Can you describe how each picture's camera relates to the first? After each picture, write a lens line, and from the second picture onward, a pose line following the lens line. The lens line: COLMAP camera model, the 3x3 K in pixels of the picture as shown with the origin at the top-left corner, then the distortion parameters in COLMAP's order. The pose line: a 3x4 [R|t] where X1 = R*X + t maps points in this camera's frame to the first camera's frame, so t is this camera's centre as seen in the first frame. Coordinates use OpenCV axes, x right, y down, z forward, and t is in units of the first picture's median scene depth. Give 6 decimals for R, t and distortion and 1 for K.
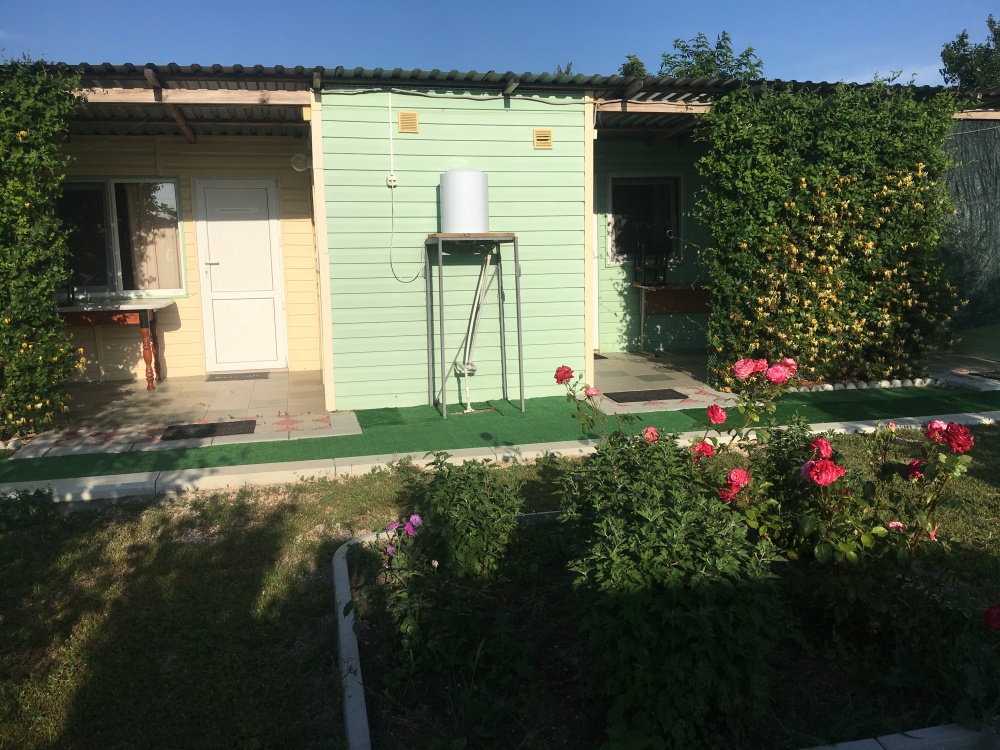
lens RADIAL K [[844.5, 0, 503.7], [0, 844.5, 372.4], [0, 0, 1]] dist [0.069739, -0.082808]
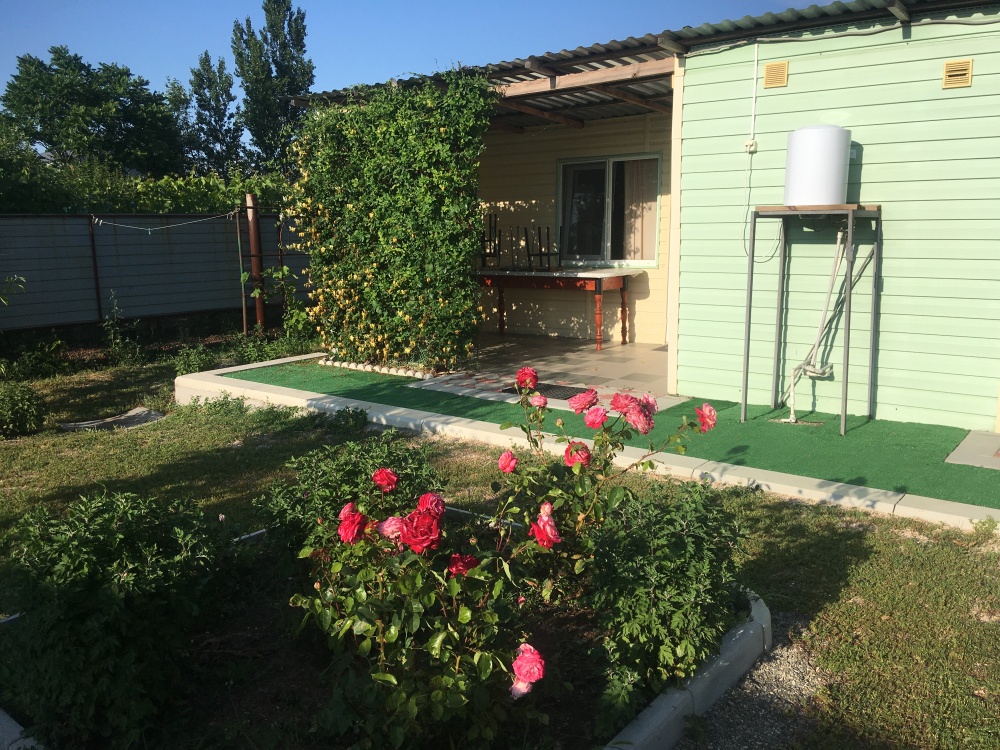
lens RADIAL K [[844.5, 0, 502.0], [0, 844.5, 377.9], [0, 0, 1]] dist [0.069739, -0.082808]
pose [[0.627068, 0.149919, -0.764402, 0.399957], [-0.115394, 0.988356, 0.099180, -0.044545], [0.770370, 0.026014, 0.637066, 0.235550]]
